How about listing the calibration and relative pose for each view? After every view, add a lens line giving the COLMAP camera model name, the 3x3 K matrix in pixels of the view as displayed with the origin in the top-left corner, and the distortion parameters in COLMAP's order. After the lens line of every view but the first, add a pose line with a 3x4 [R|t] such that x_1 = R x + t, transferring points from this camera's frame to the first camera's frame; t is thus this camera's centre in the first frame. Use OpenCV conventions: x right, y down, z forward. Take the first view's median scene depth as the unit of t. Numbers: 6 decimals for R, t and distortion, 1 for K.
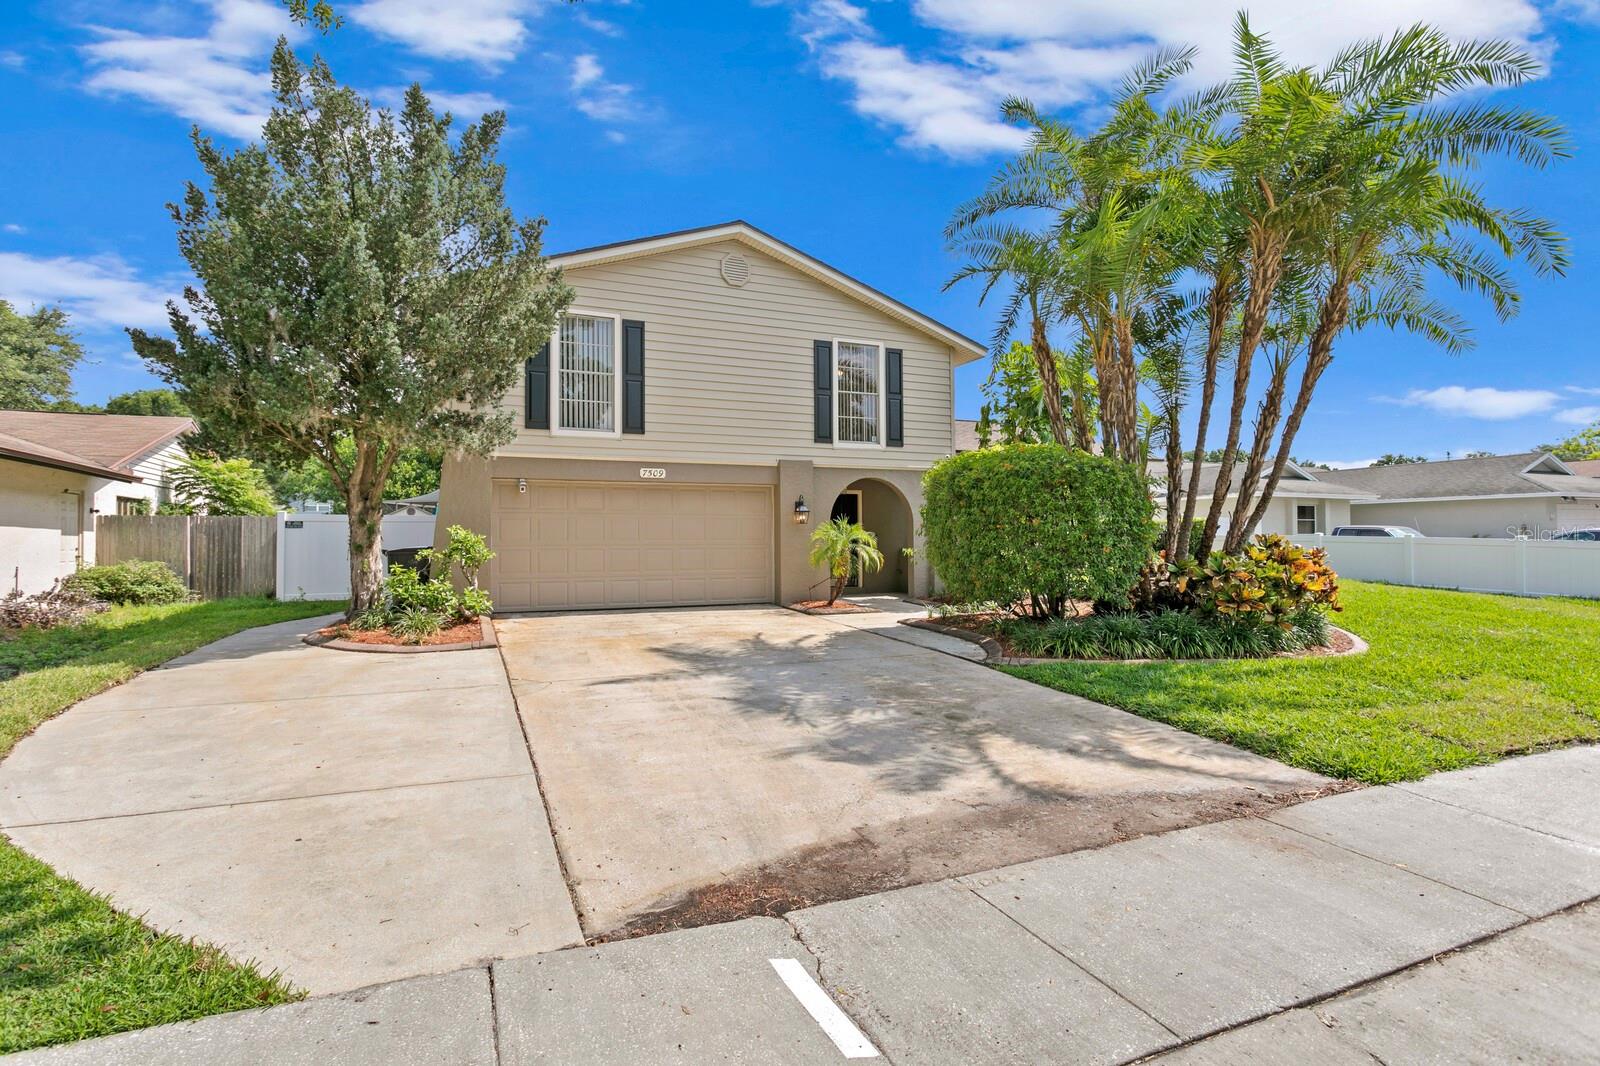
lens RADIAL K [[777.5, 0, 798.0], [0, 777.5, 532.8], [0, 0, 1]] dist [0.003391, 0.000791]
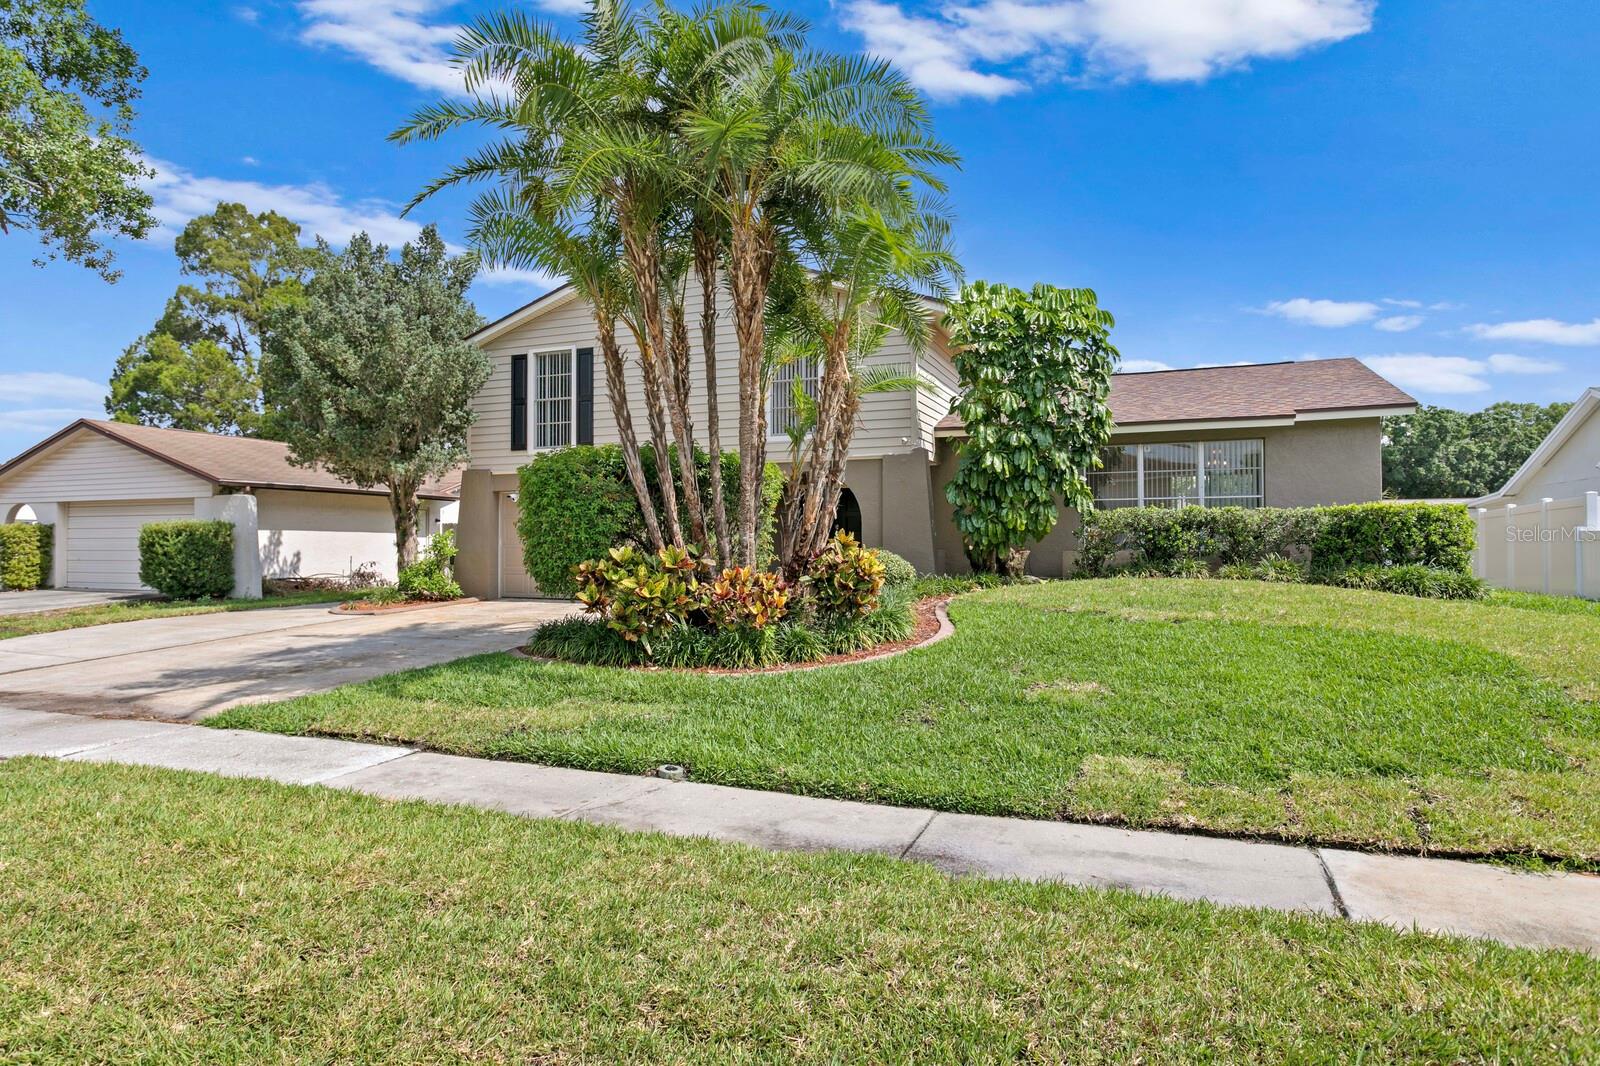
lens RADIAL K [[960.5, 0, 777.9], [0, 960.5, 537.8], [0, 0, 1]] dist [-0.003652, -0.000578]
pose [[0.689017, -0.001535, -0.724743, 1.006483], [0.006541, 0.999970, 0.004101, 0.002172], [0.724715, -0.007566, 0.689007, 0.230183]]
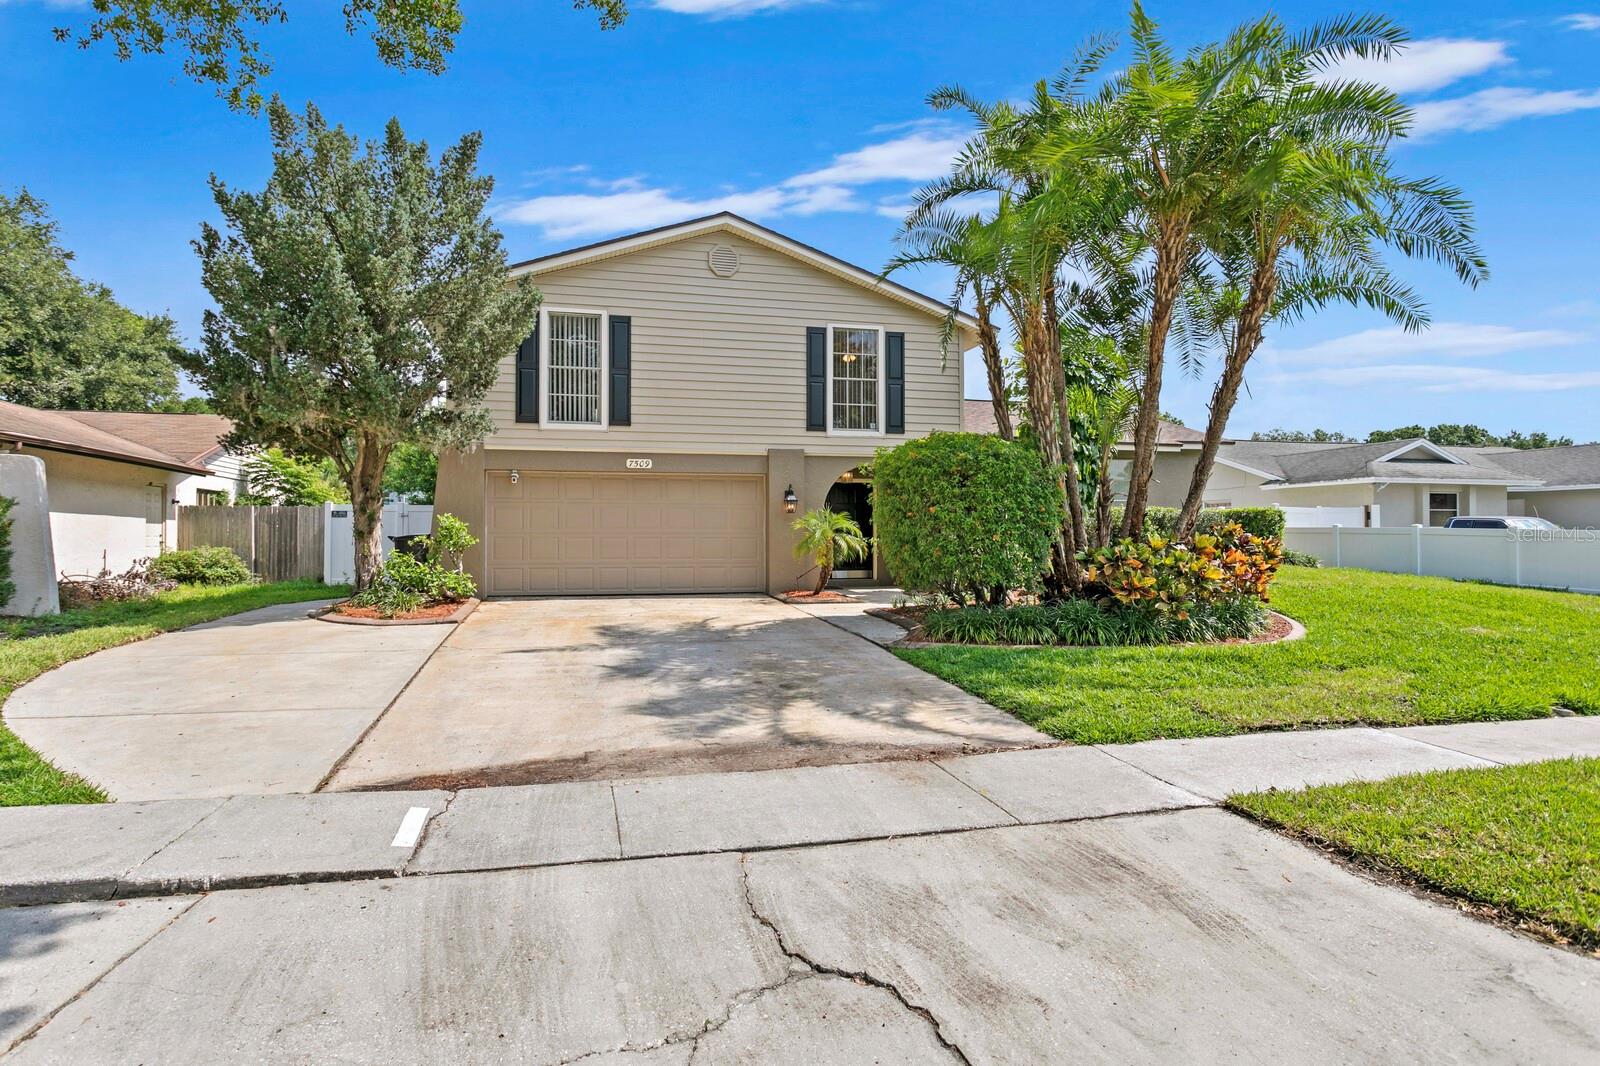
lens RADIAL K [[874.2, 0, 800.0], [0, 874.2, 533.0], [0, 0, 1]] dist [-0.001741, 0.000726]
pose [[0.986990, 0.003683, -0.160737, 0.211354], [-0.002553, 0.999971, 0.007240, 0.006249], [0.160758, -0.006736, 0.986971, -0.108265]]
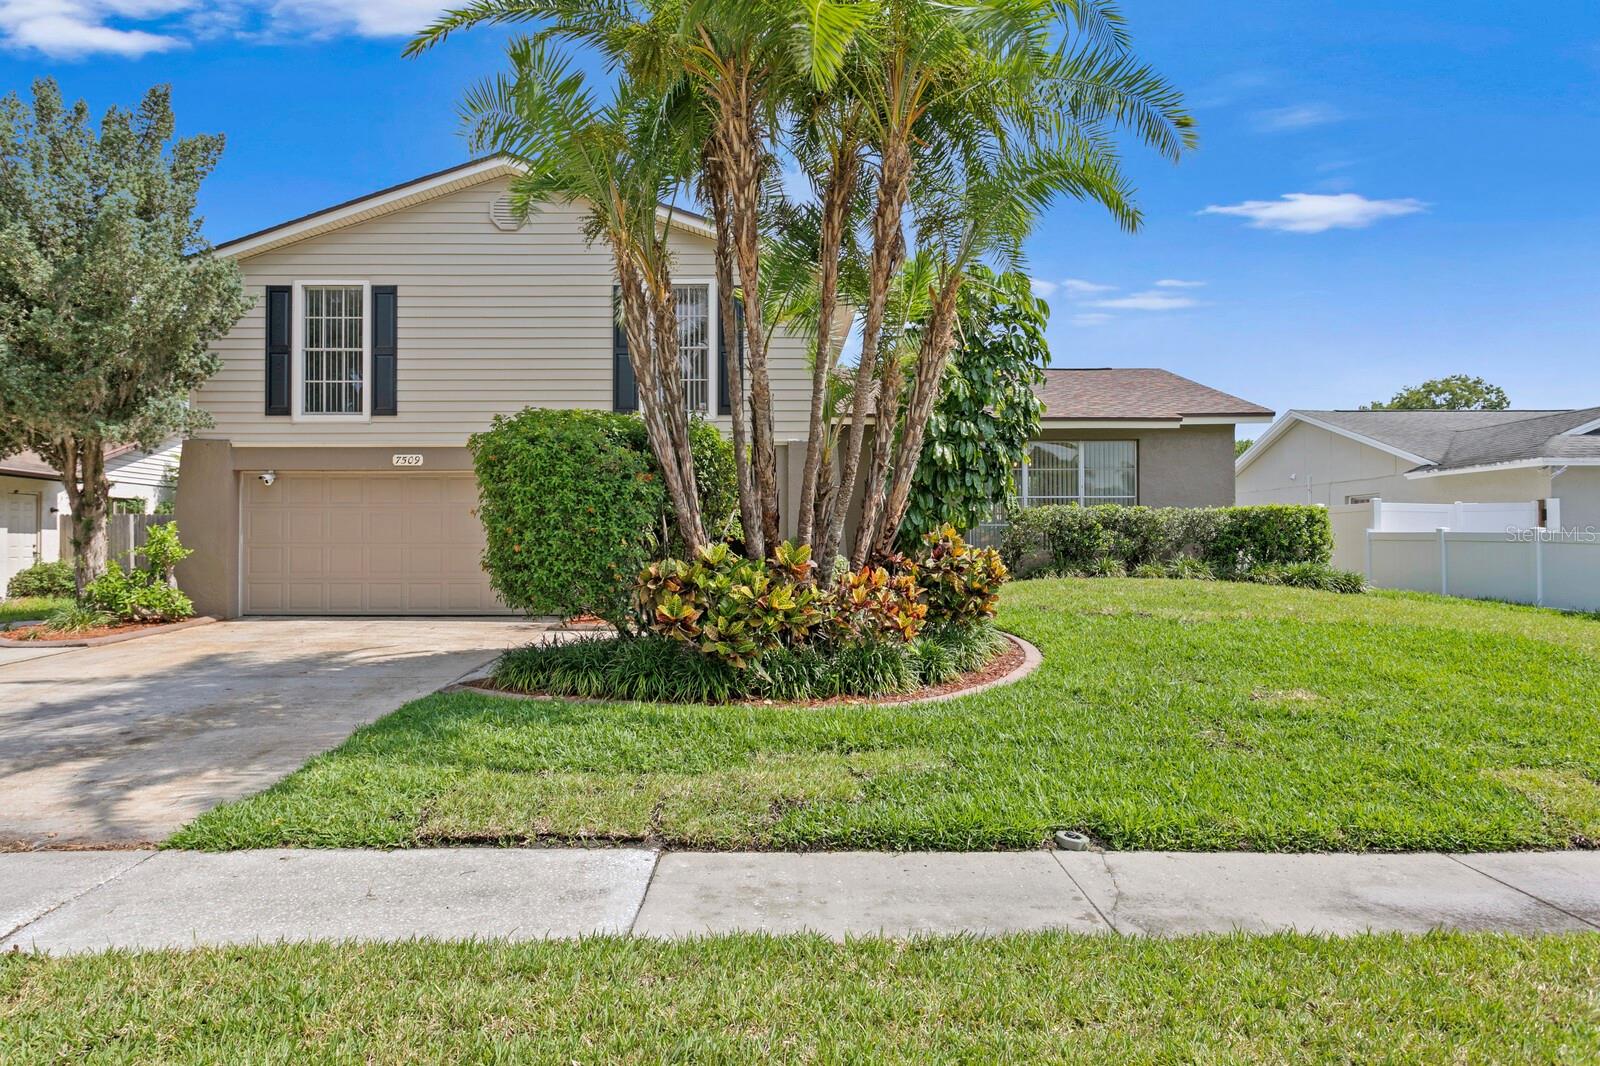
lens RADIAL K [[1018.2, 0, 799.6], [0, 1018.2, 539.9], [0, 0, 1]] dist [0.003536, 0.000651]
pose [[0.921257, 0.001152, -0.388952, 0.661981], [0.001299, 0.999981, 0.006040, 0.005988], [0.388952, -0.006069, 0.921238, 0.126428]]
